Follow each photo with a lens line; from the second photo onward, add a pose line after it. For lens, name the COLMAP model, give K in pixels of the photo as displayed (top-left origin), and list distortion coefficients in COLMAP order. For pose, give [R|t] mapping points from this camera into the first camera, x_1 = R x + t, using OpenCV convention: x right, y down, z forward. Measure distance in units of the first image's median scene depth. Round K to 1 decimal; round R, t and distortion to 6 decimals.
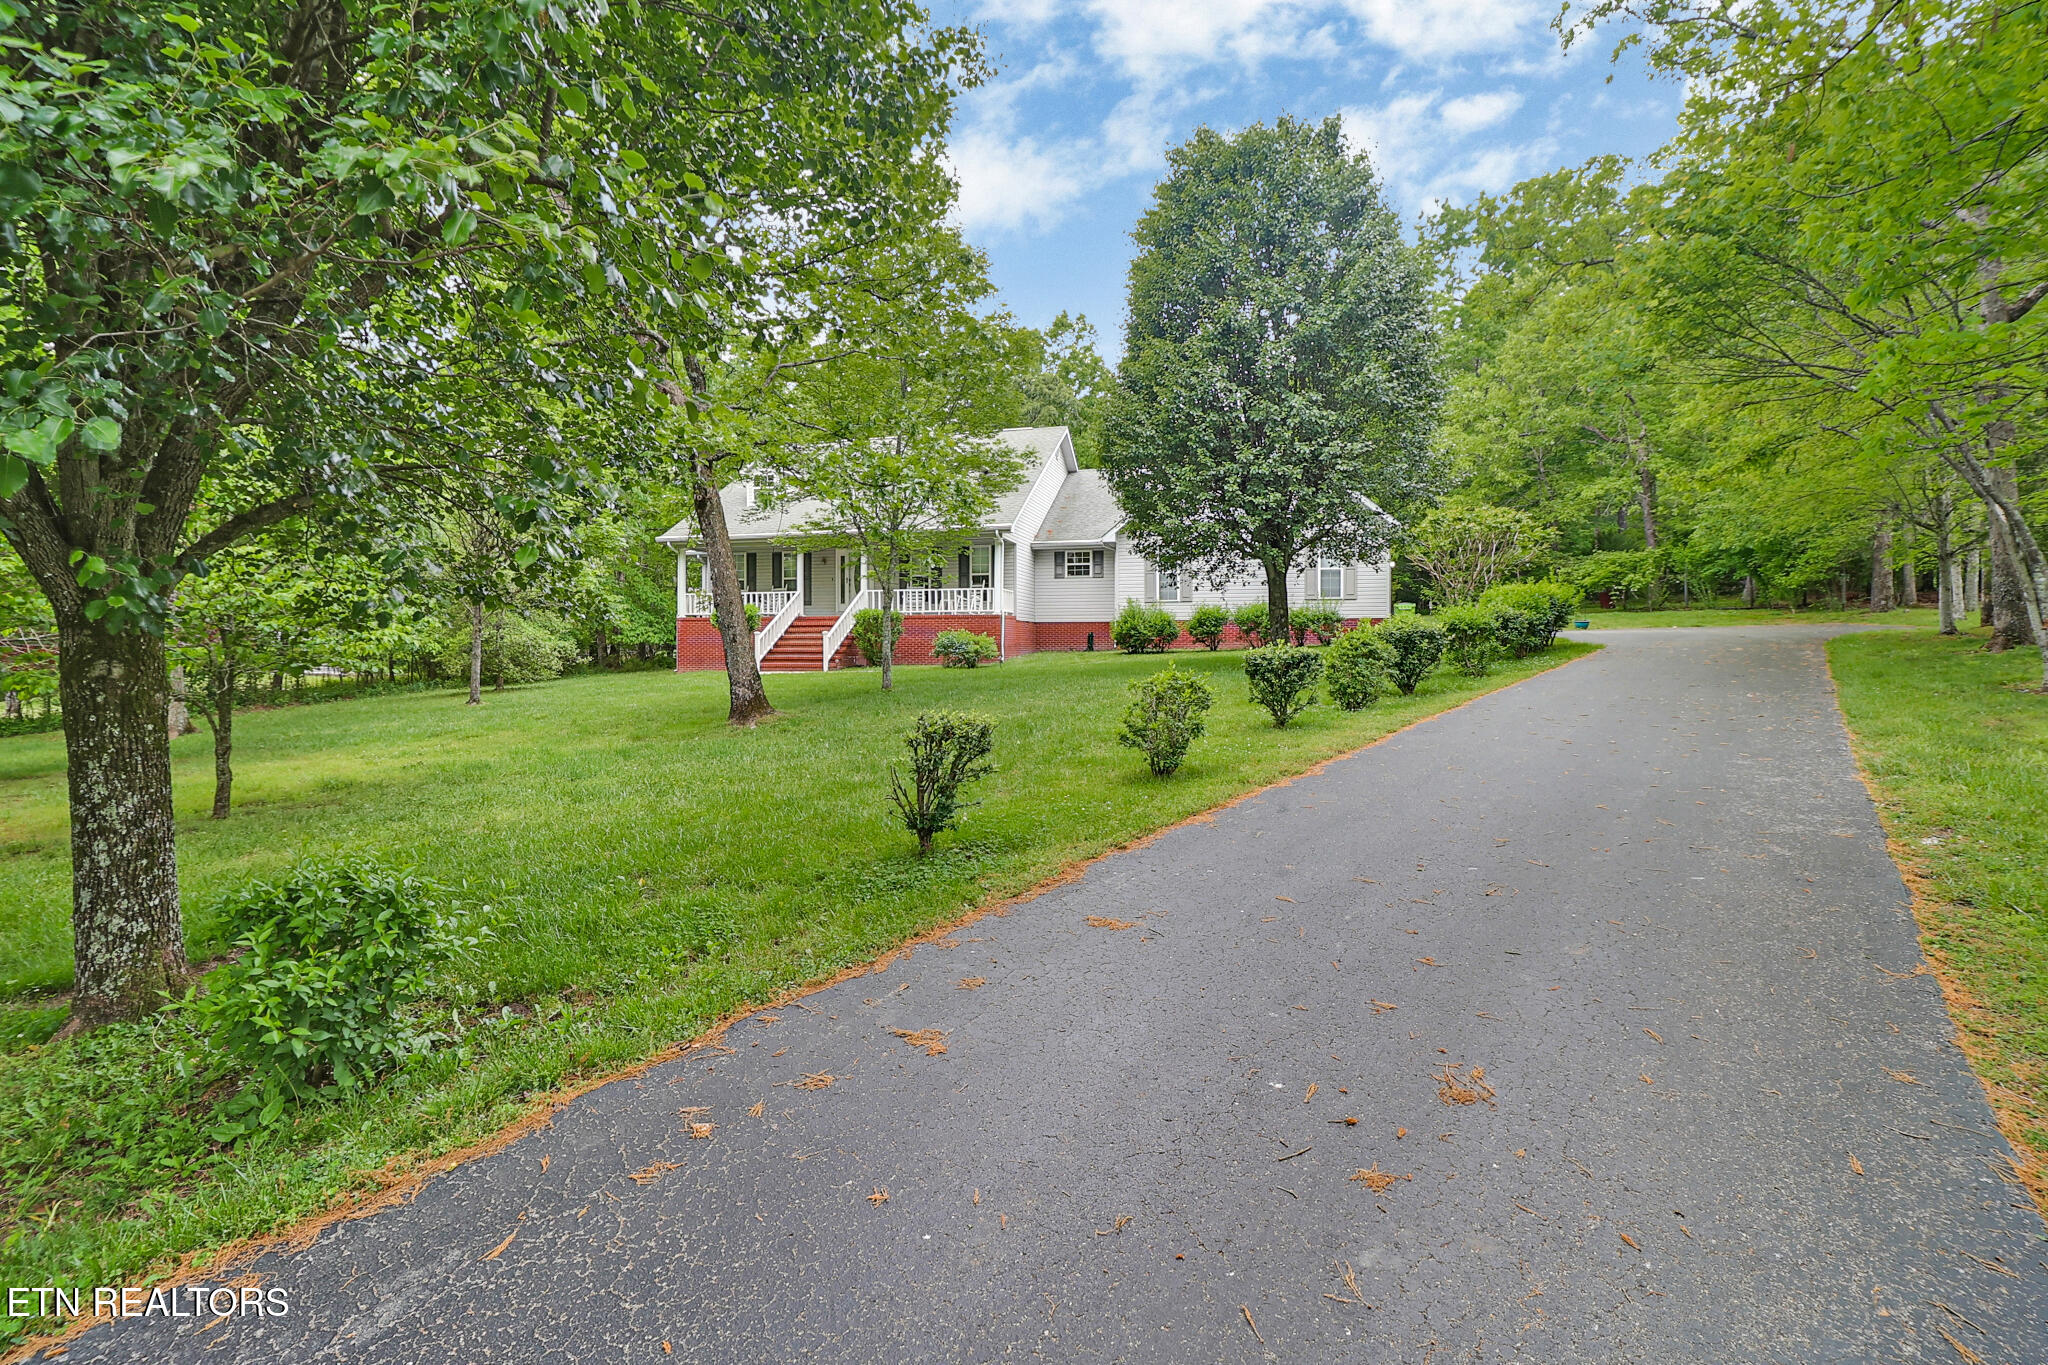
lens RADIAL K [[938.7, 0, 1010.1], [0, 938.7, 679.7], [0, 0, 1]] dist [-0.004093, -0.009290]
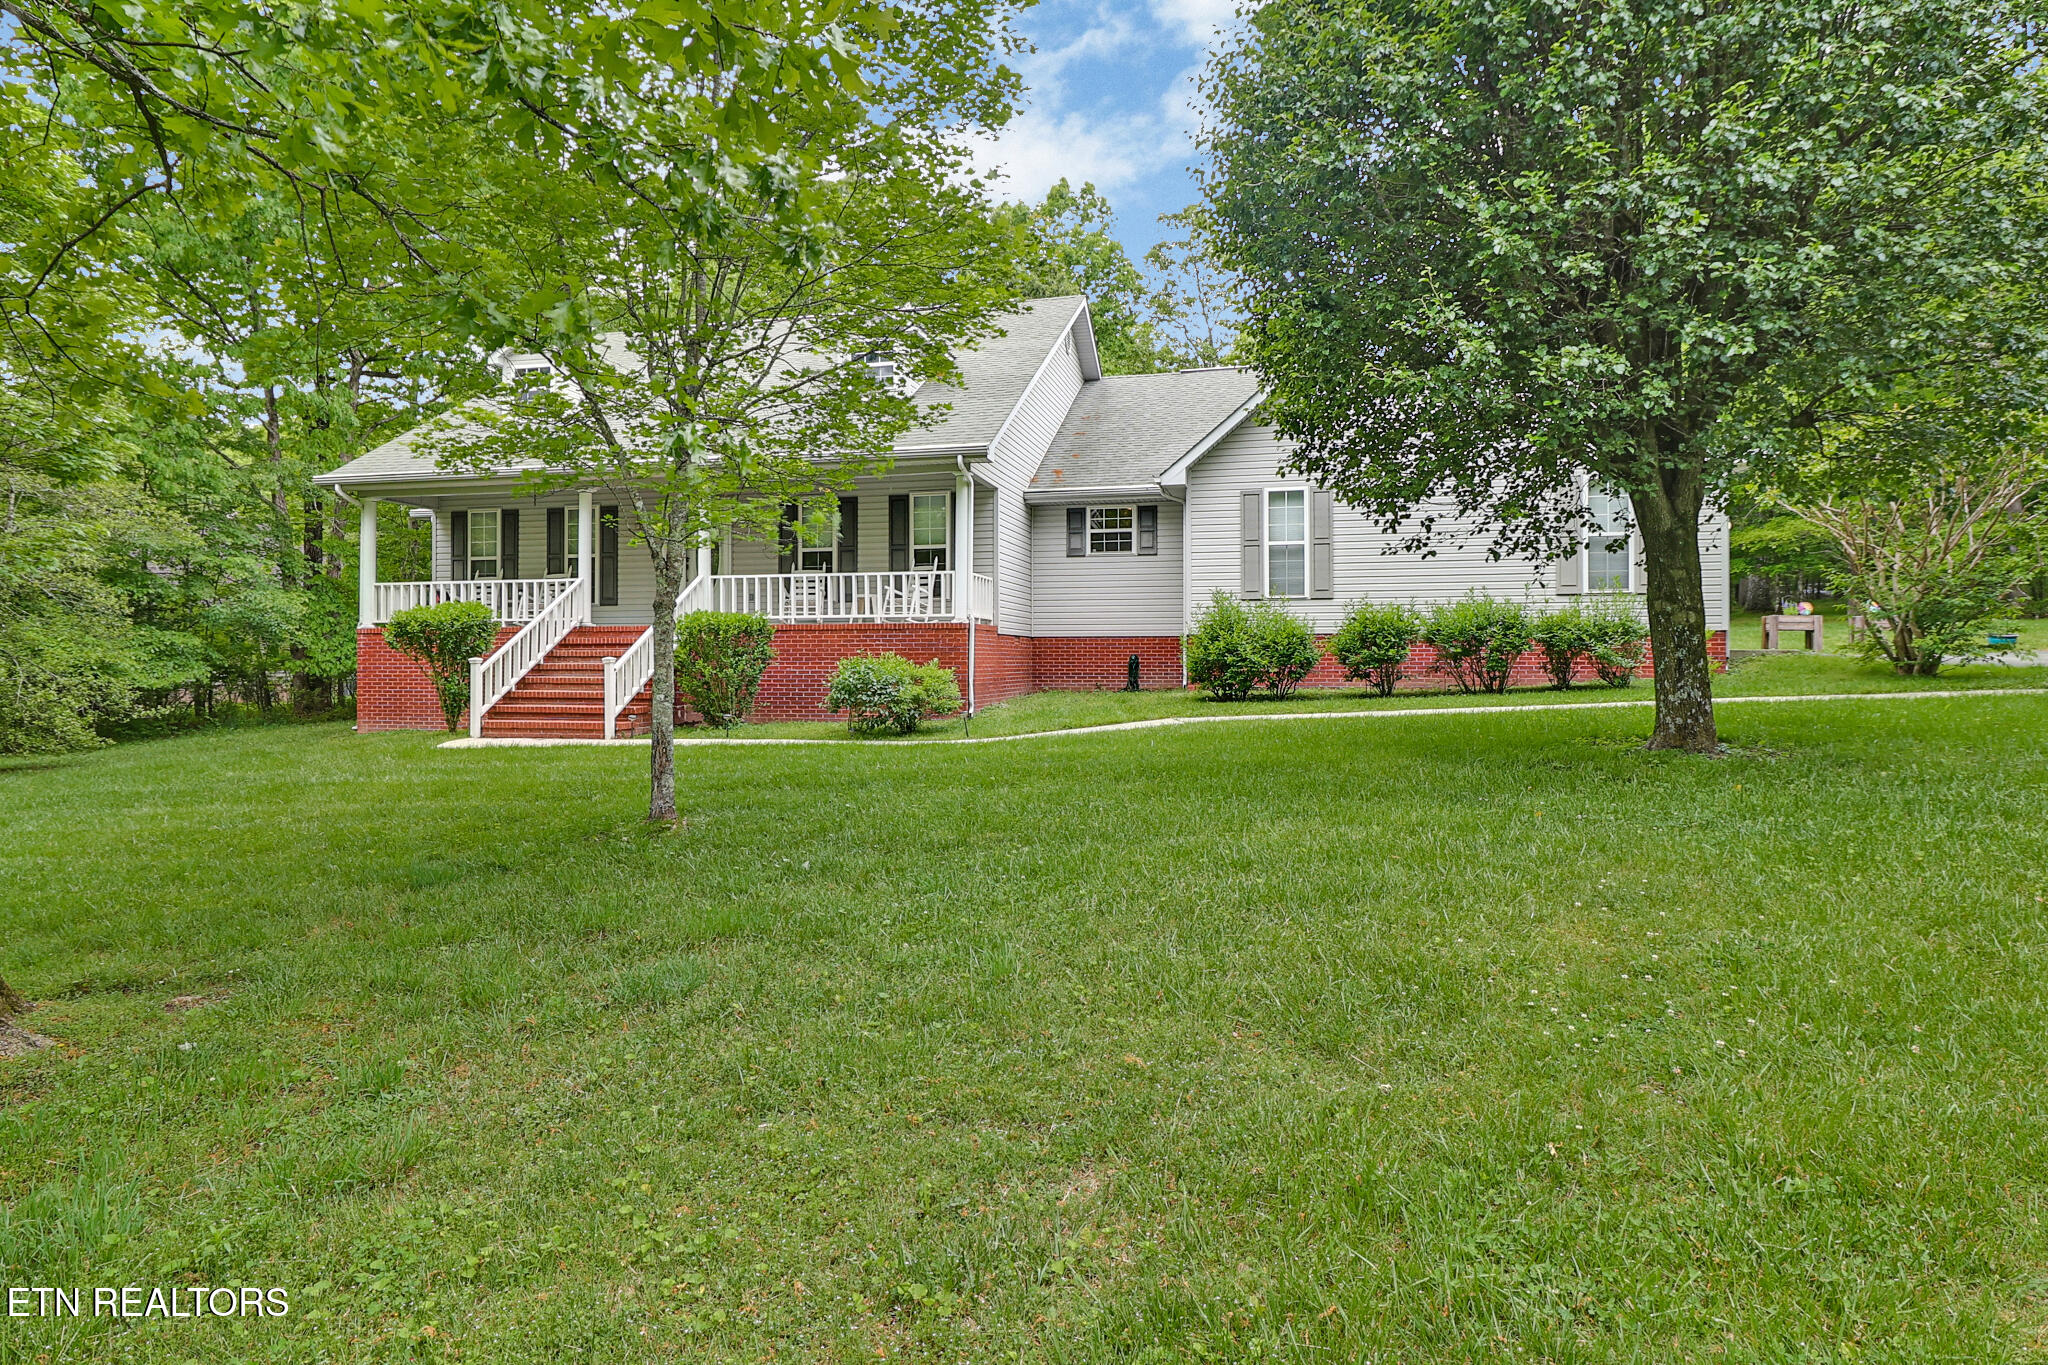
lens RADIAL K [[1154.9, 0, 1019.2], [0, 1154.9, 682.5], [0, 0, 1]] dist [0.004714, 0.000112]
pose [[0.999529, -0.000659, 0.030684, -0.001240], [0.001185, 0.999853, -0.017103, -0.025415], [-0.030668, 0.017132, 0.999383, 0.358894]]
